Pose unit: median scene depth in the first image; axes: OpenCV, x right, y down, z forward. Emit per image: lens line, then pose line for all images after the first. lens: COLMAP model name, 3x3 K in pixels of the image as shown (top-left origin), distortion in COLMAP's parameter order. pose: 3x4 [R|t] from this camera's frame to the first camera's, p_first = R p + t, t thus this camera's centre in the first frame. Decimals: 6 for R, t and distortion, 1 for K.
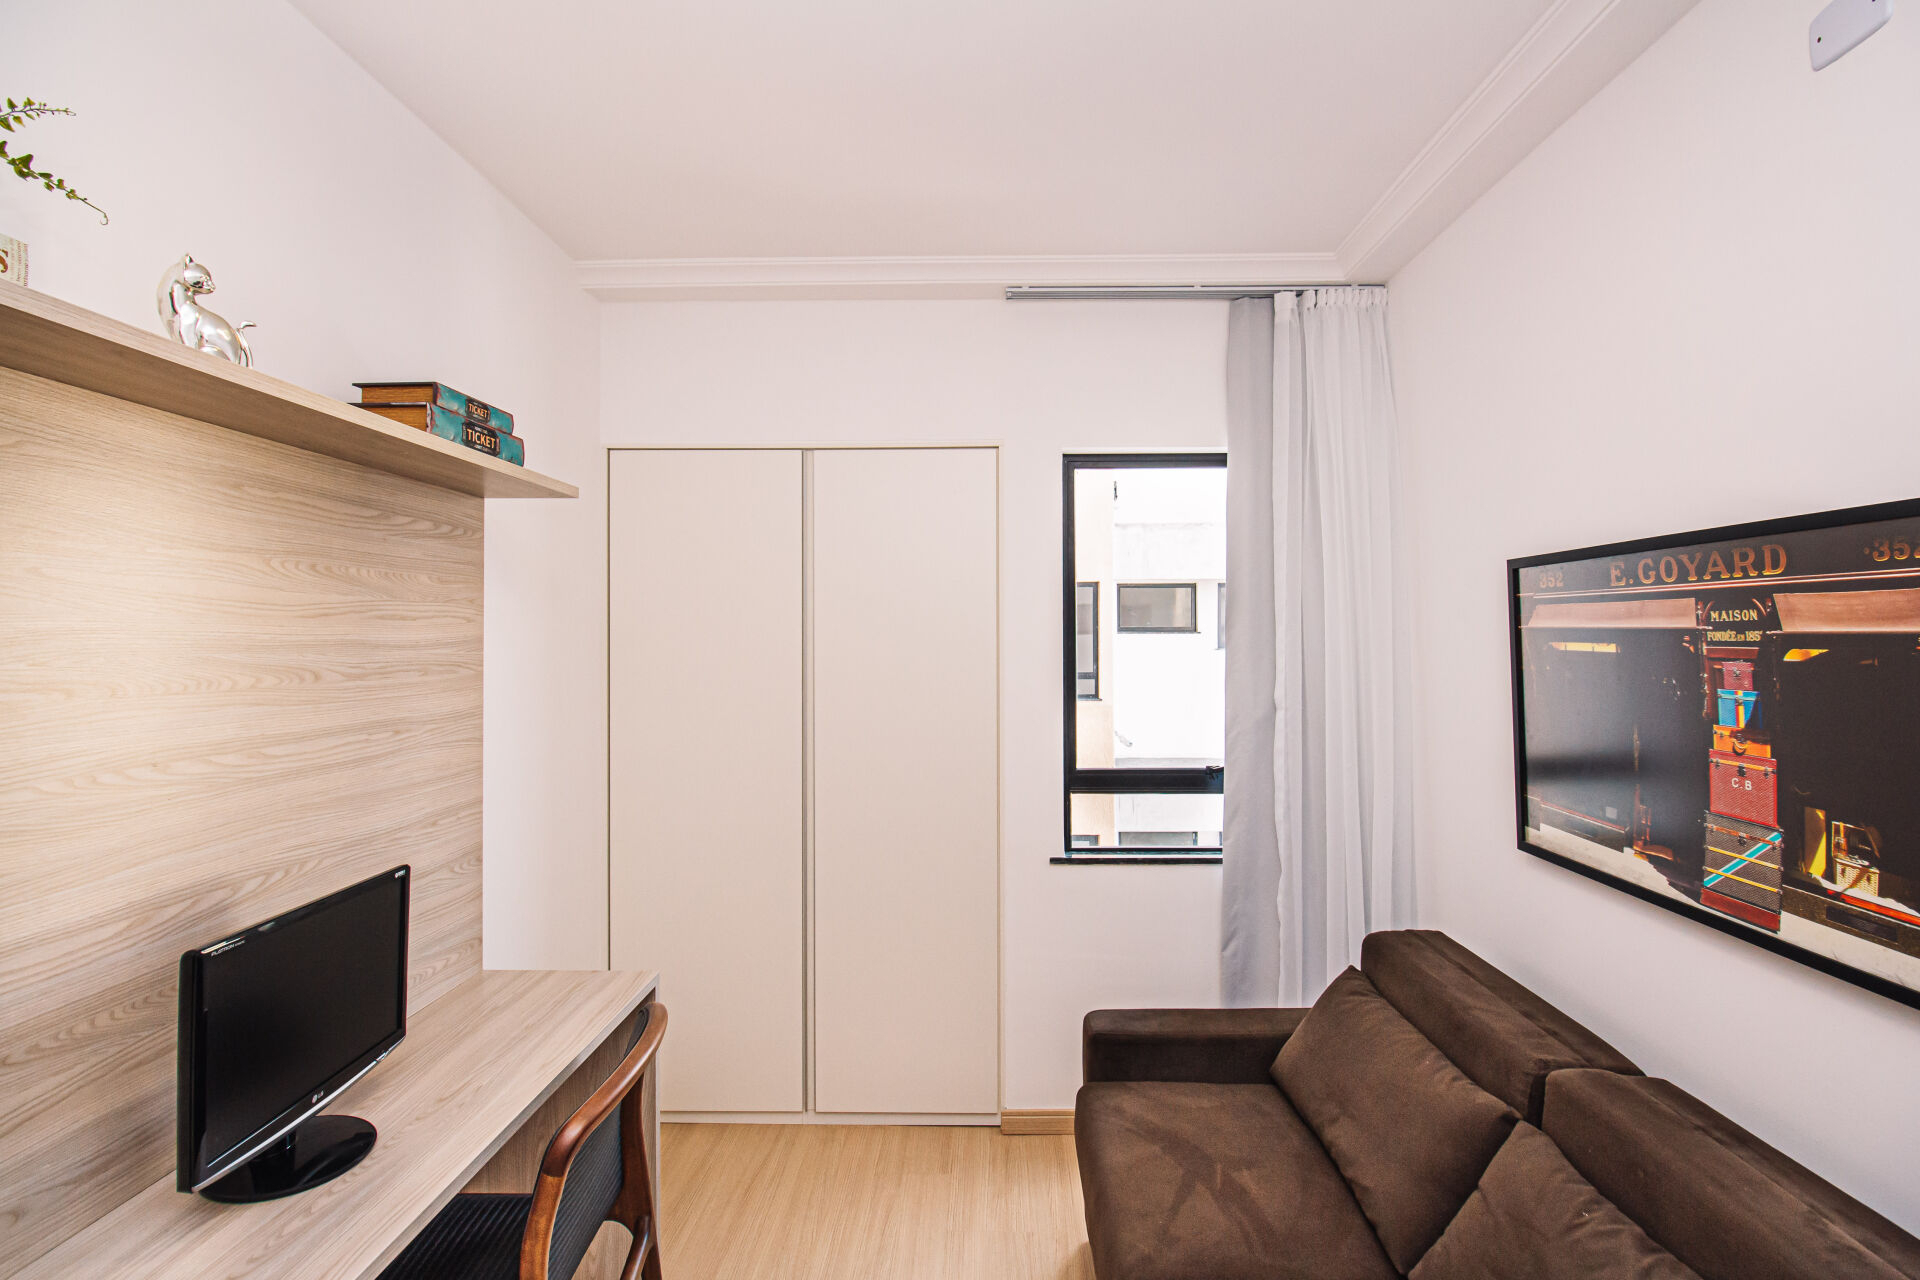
lens RADIAL K [[913.3, 0, 973.9], [0, 913.3, 627.7], [0, 0, 1]] dist [-0.000654, -0.012830]
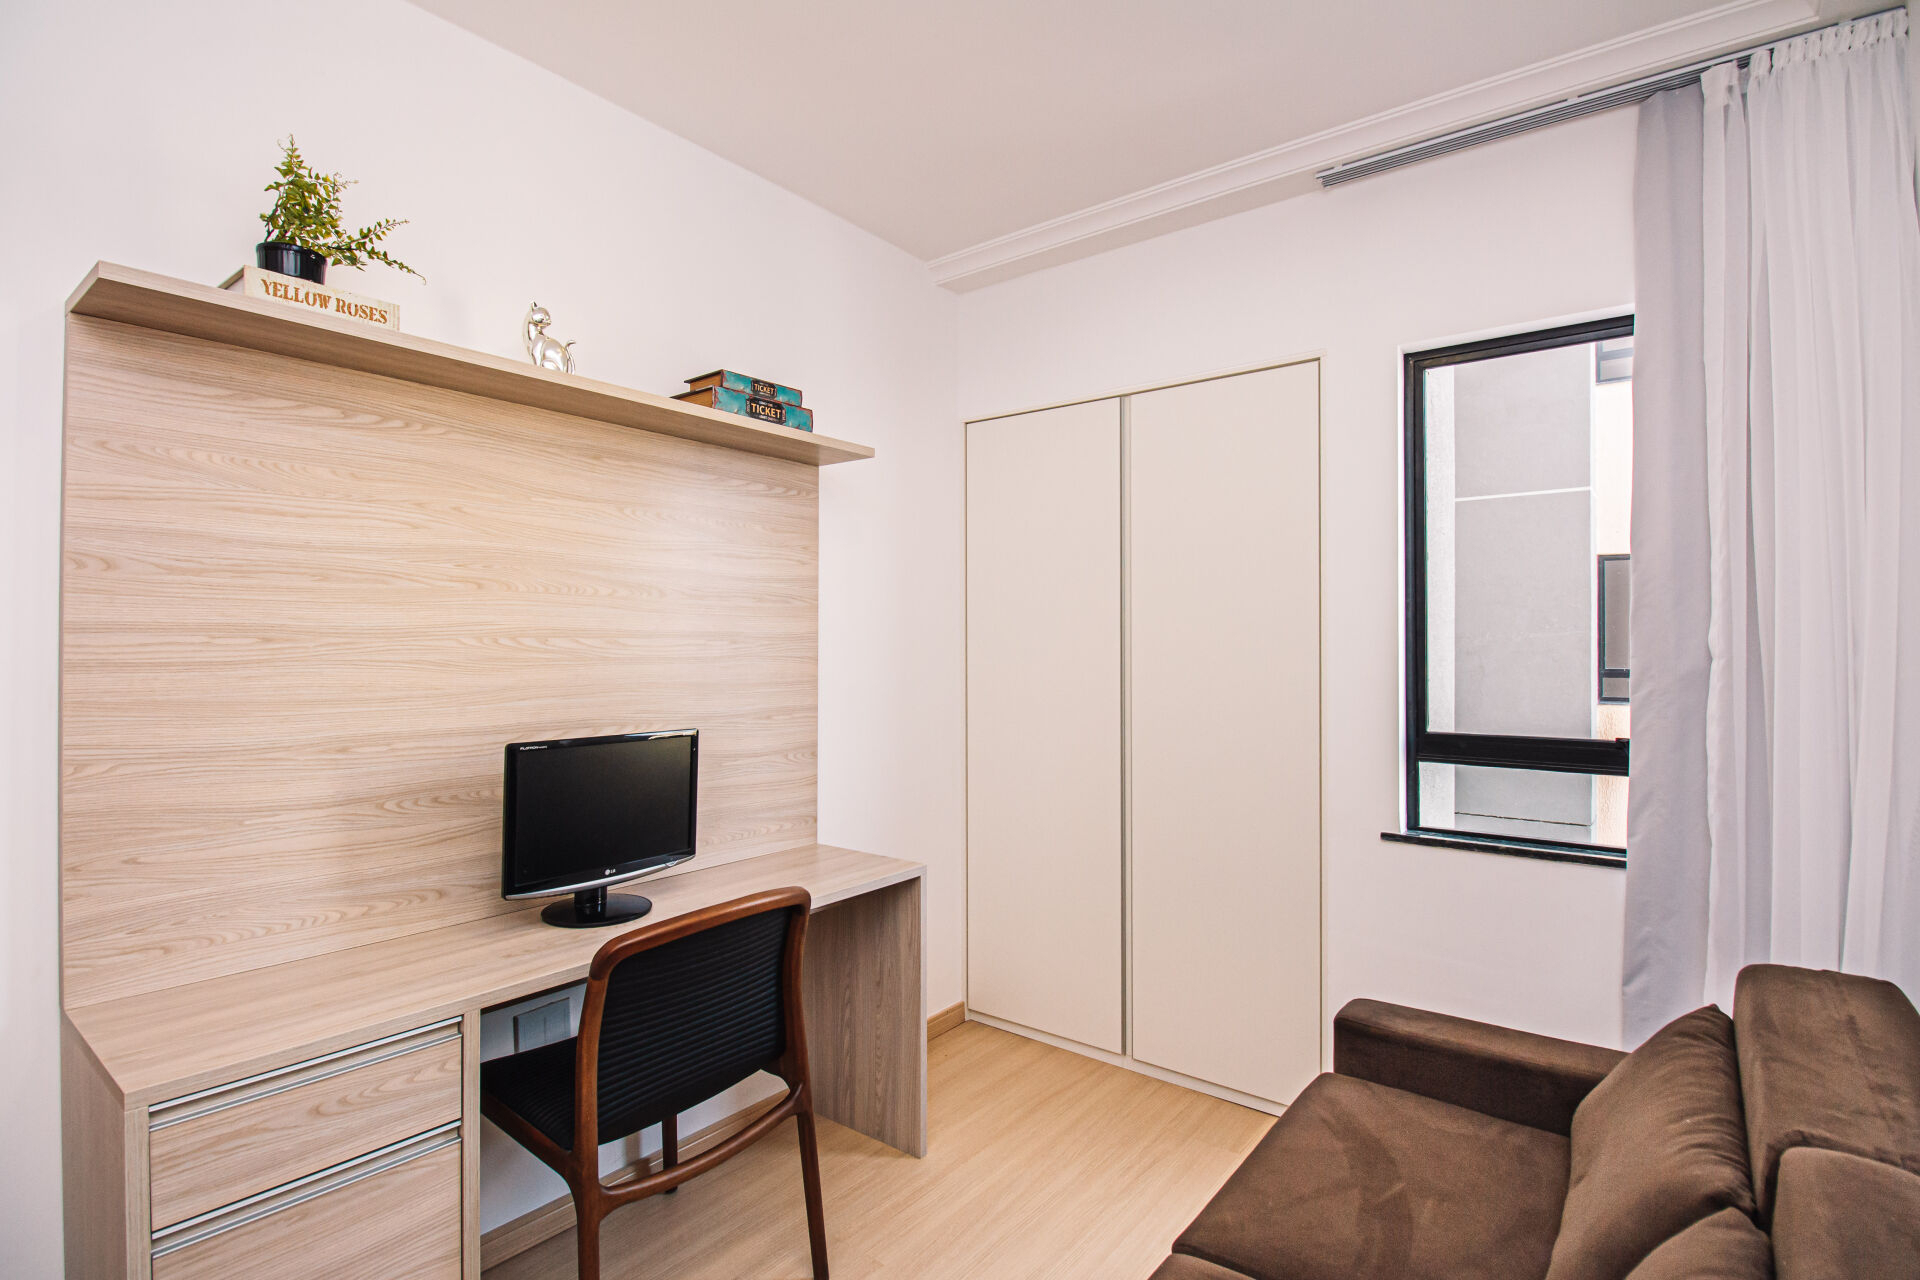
lens RADIAL K [[933.1, 0, 960.0], [0, 933.1, 640.0], [0, 0, 1]] dist [0.004031, -0.014501]
pose [[0.796731, 0.000490, -0.604334, 0.462707], [0.001688, 0.999994, 0.003037, 0.109931], [0.604331, -0.003439, 0.796726, 0.116006]]
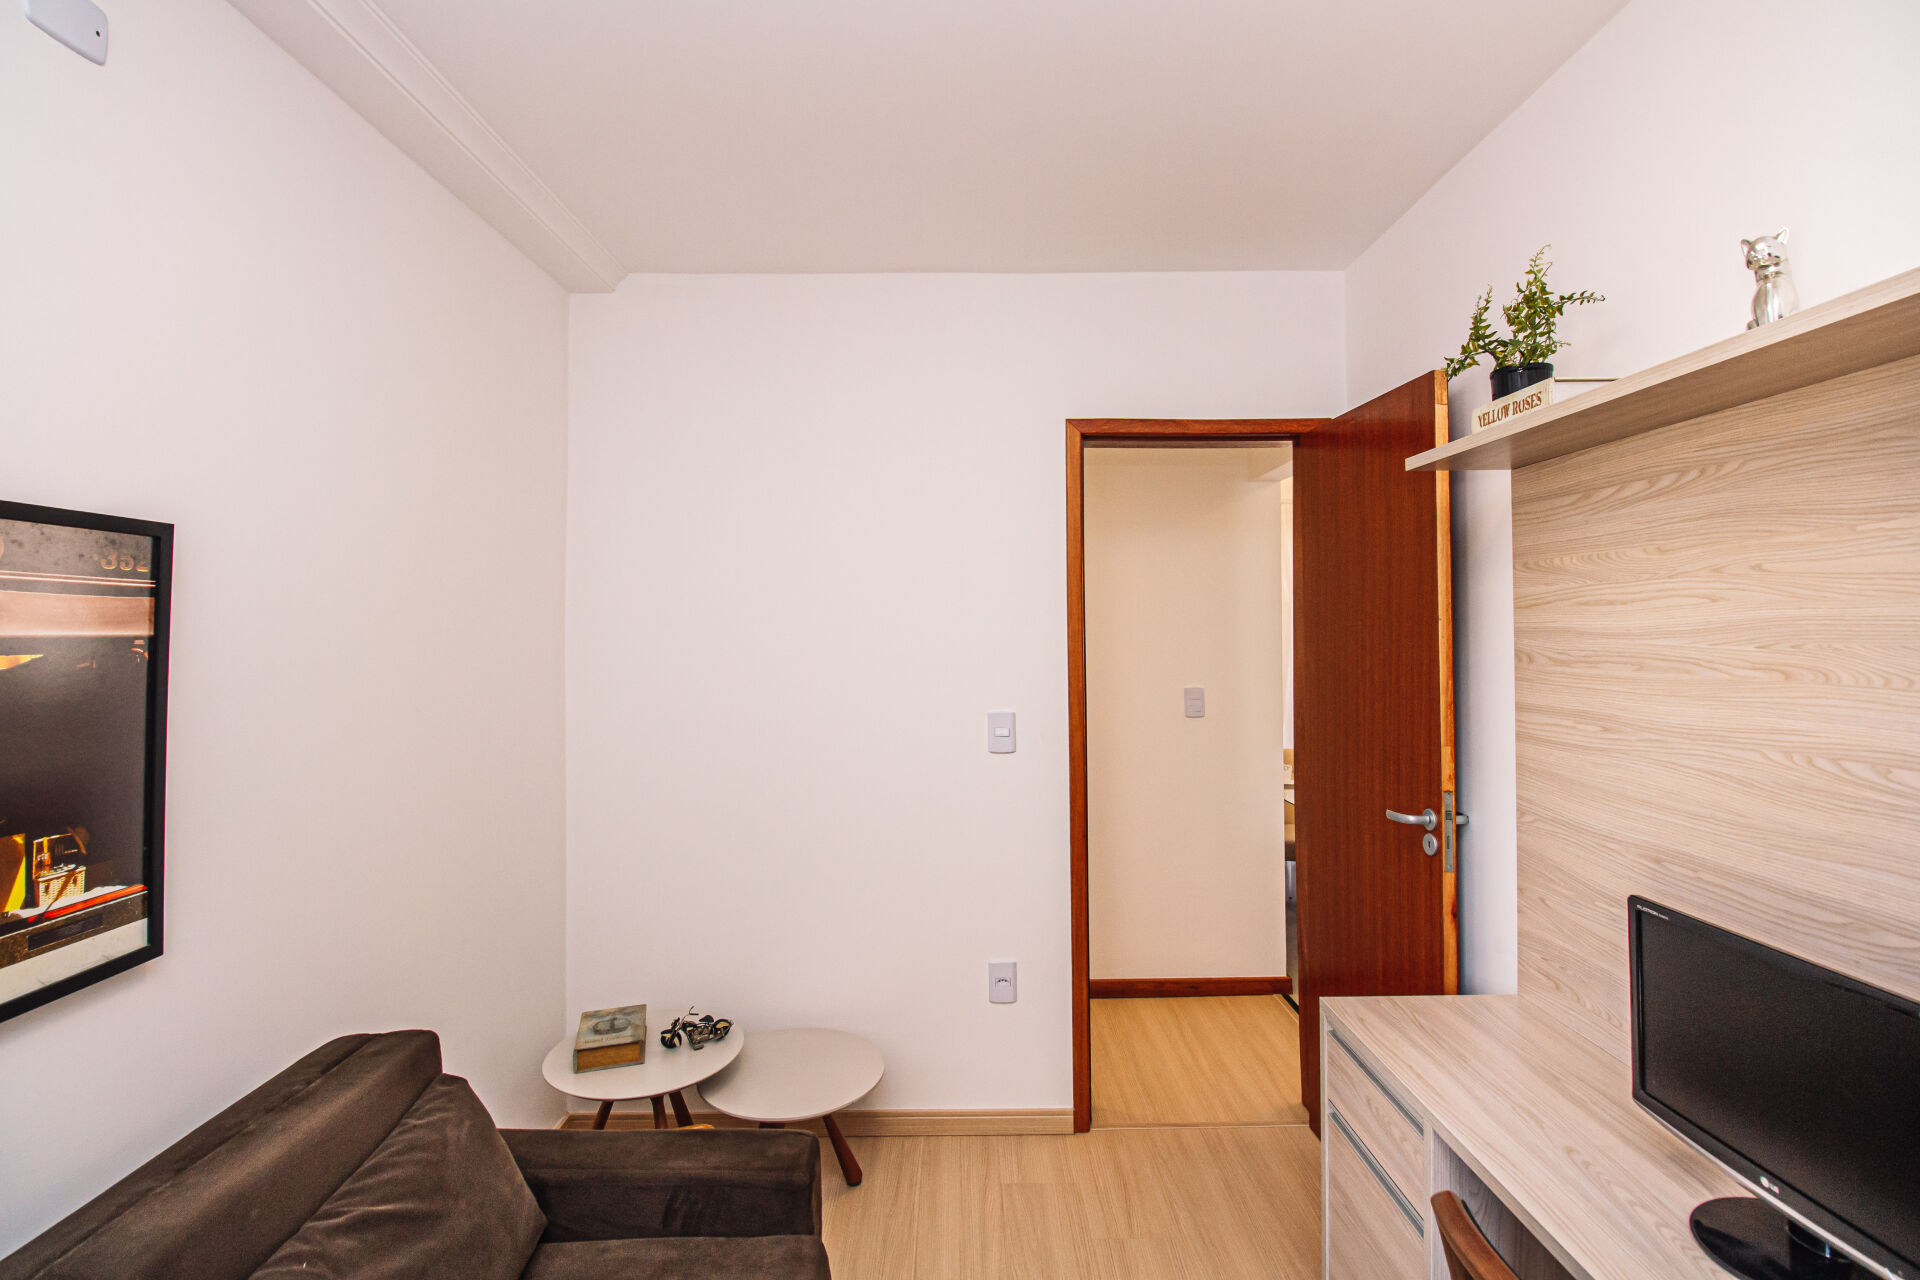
lens RADIAL K [[913.3, 0, 973.9], [0, 913.3, 627.7], [0, 0, 1]] dist [-0.000654, -0.012830]
pose [[-0.999557, 0.010324, -0.027910, 0.008544], [0.010645, 0.999879, -0.011382, 0.011799], [0.027789, -0.011674, -0.999546, 1.348813]]
